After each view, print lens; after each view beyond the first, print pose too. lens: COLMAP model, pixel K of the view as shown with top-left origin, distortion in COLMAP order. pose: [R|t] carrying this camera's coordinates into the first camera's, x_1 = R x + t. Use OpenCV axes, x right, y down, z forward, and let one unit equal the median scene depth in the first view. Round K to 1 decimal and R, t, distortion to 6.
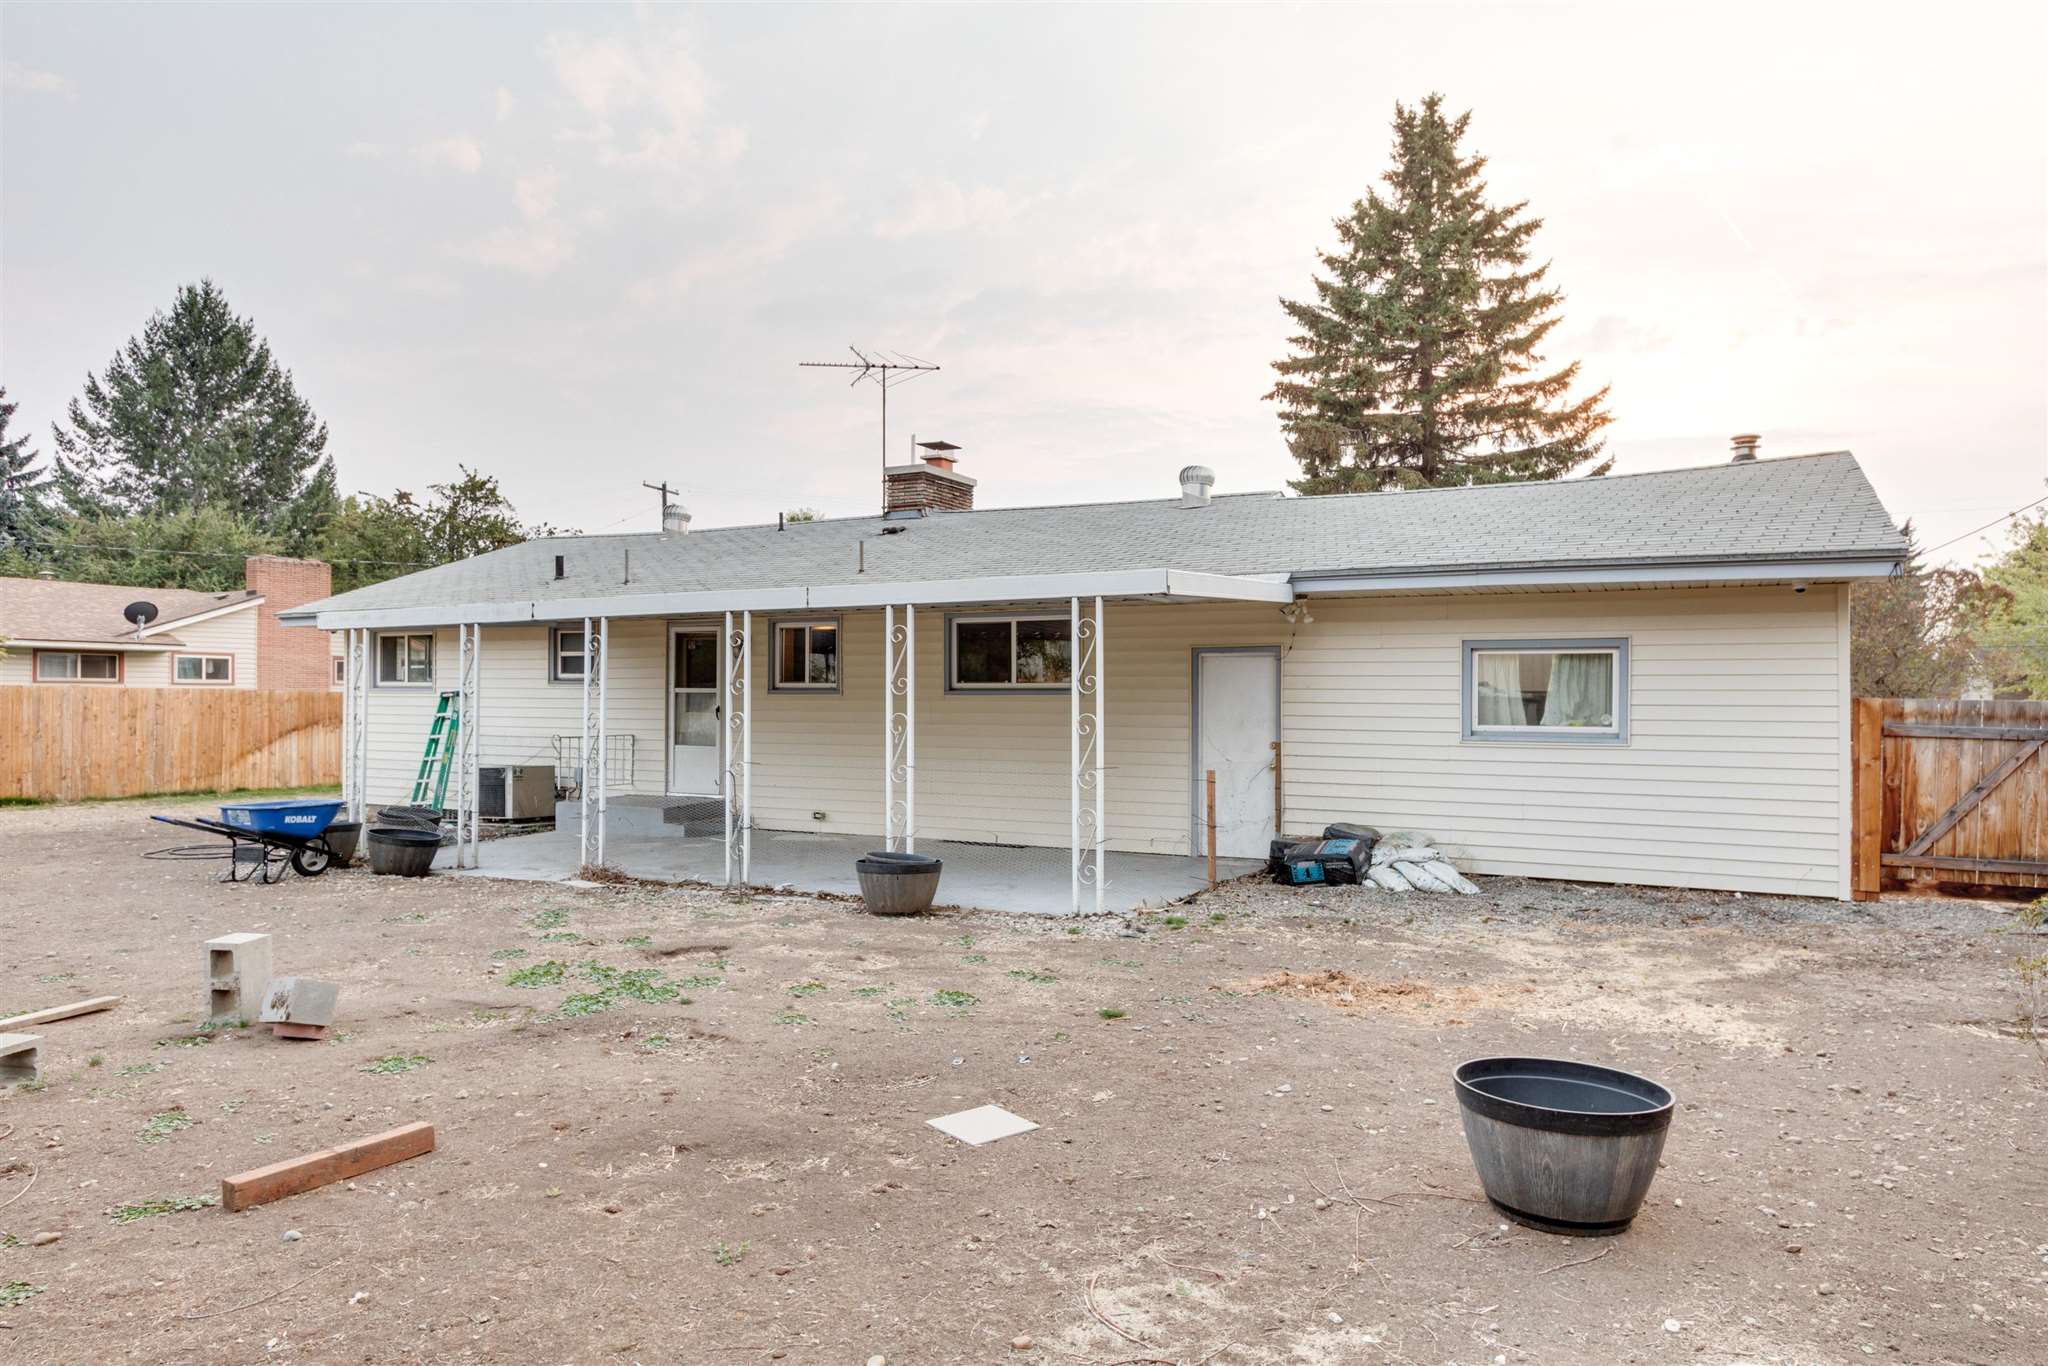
lens RADIAL K [[1347.1, 0, 1024.0], [0, 1347.1, 683.0], [0, 0, 1]] dist [0.002835, 0.000341]
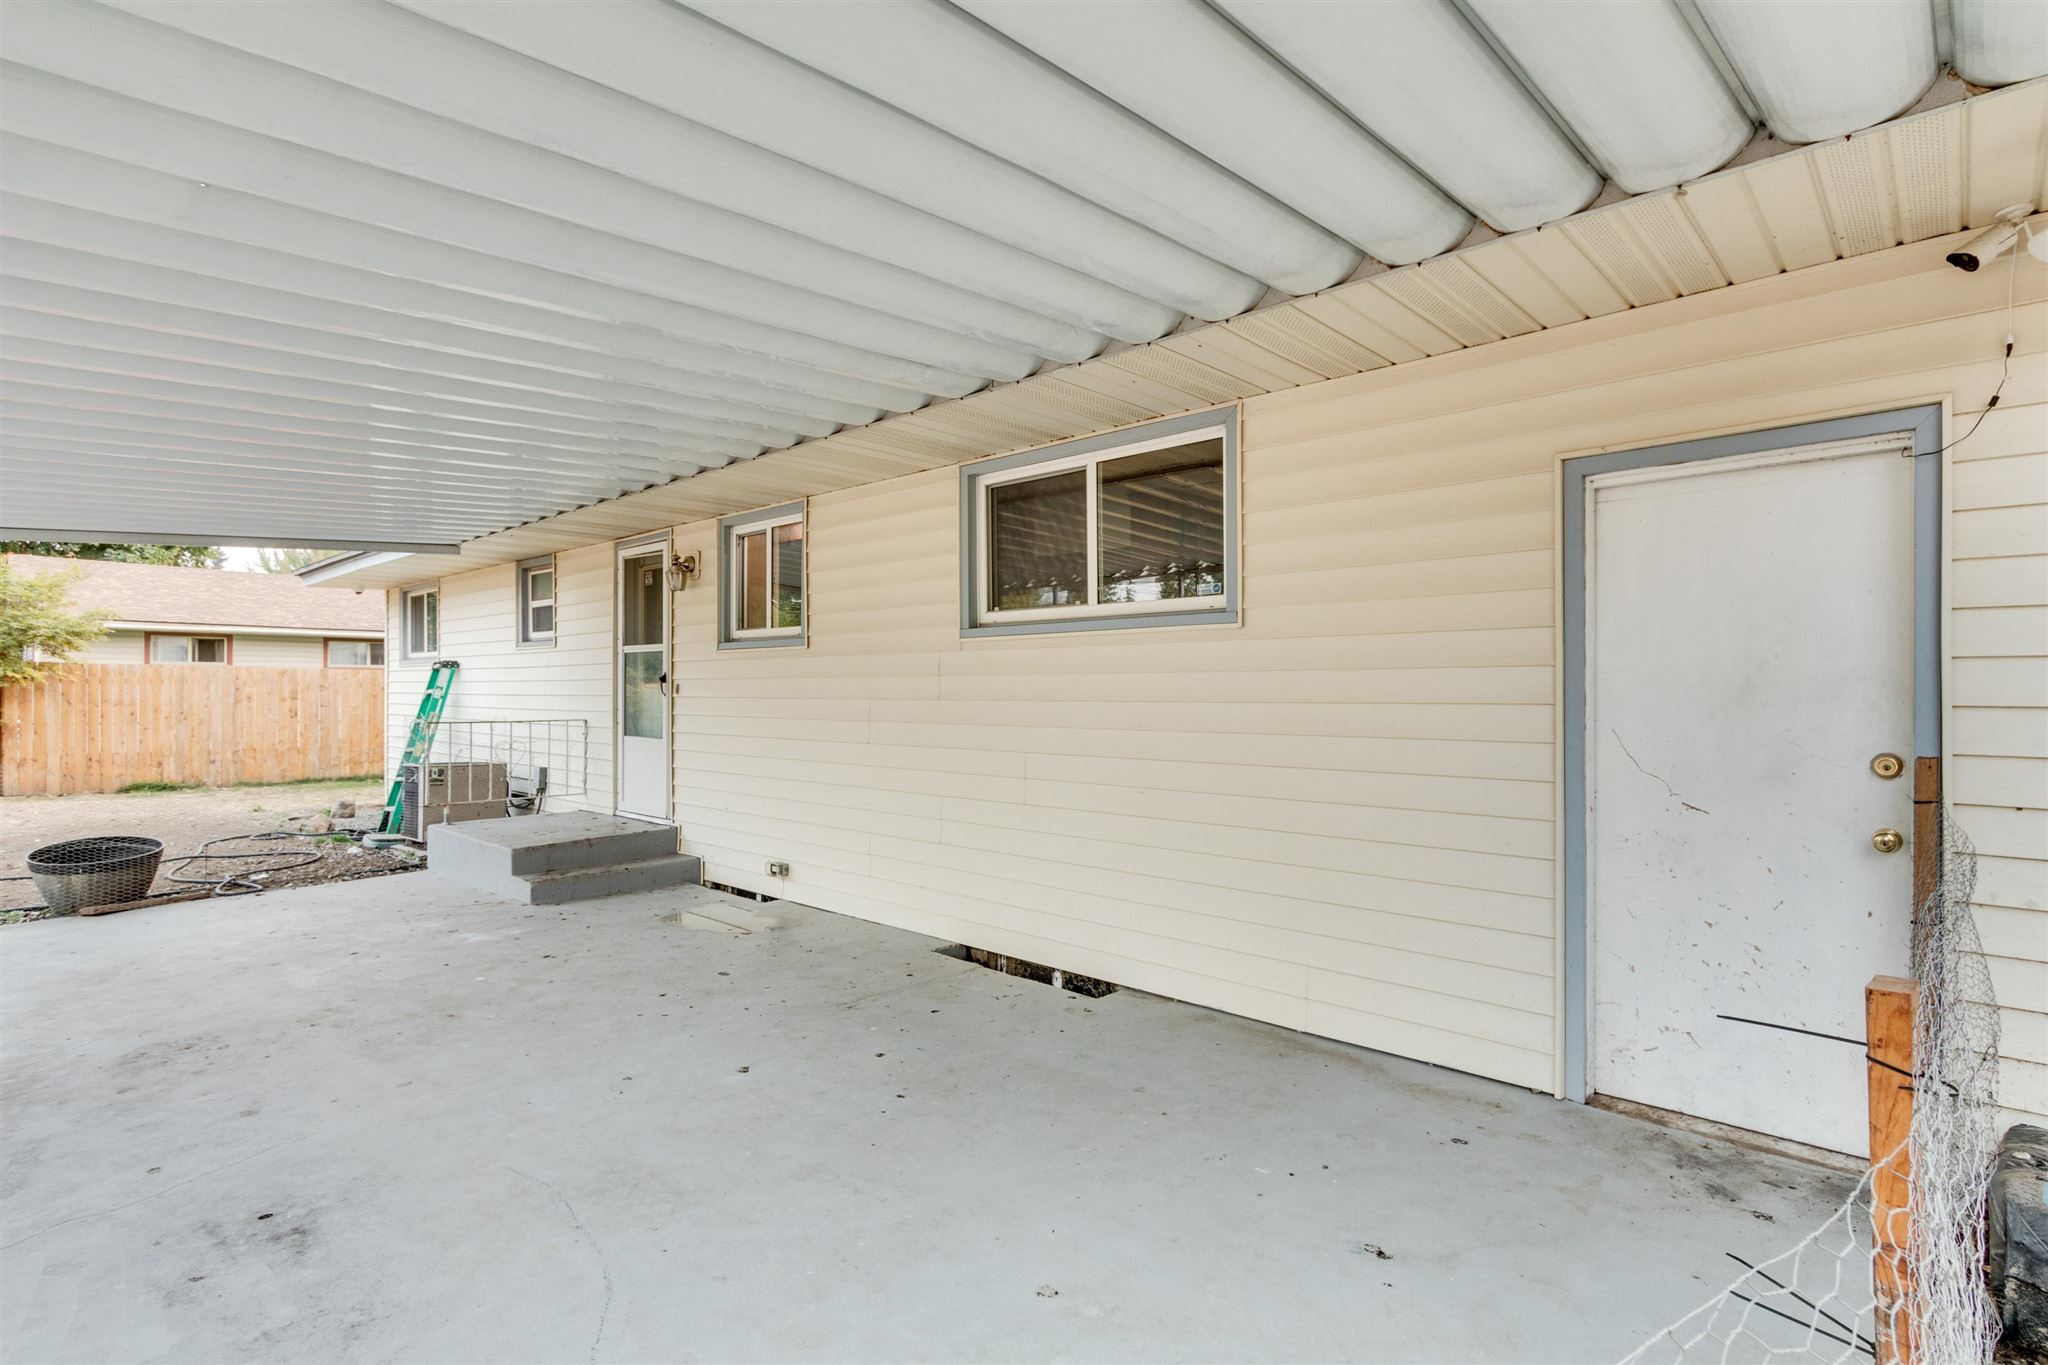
lens RADIAL K [[1020.1, 0, 1024.0], [0, 1020.1, 682.5], [0, 0, 1]] dist [-0.000745, 0.000173]
pose [[0.960681, -0.006726, -0.277573, 0.051653], [0.007570, 0.999969, 0.001968, 0.020217], [0.277551, -0.003992, 0.960703, 0.557962]]
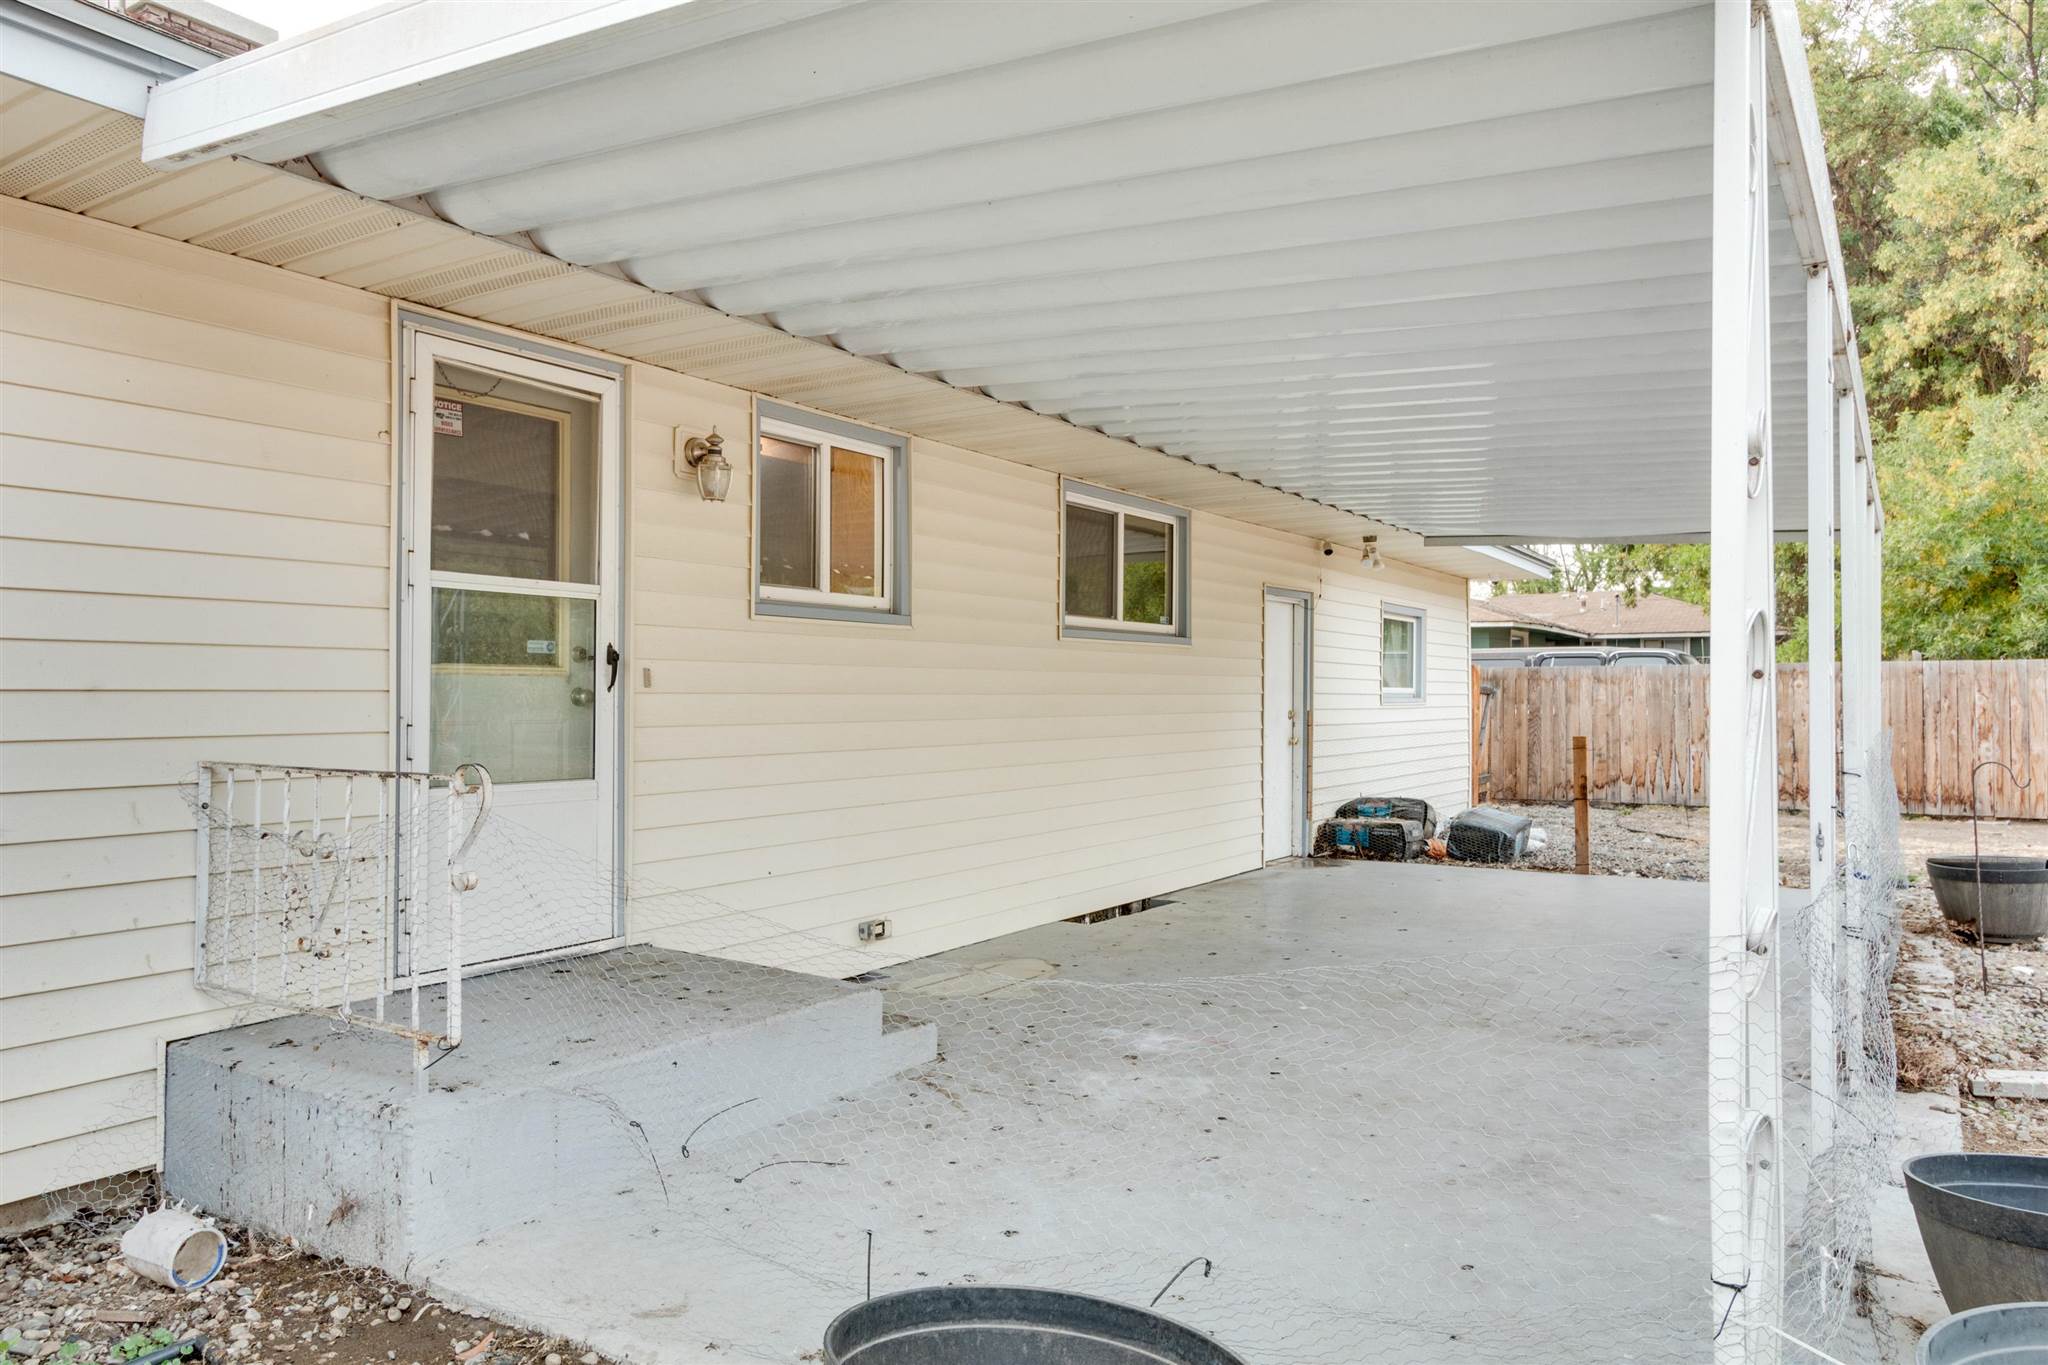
lens RADIAL K [[1328.7, 0, 1024.0], [0, 1328.7, 682.5], [0, 0, 1]] dist [0.000081, -0.000010]
pose [[0.104165, 0.001097, 0.994559, -0.474335], [-0.016322, 0.999867, 0.000606, 0.022006], [-0.994426, -0.016296, 0.104169, 0.810707]]
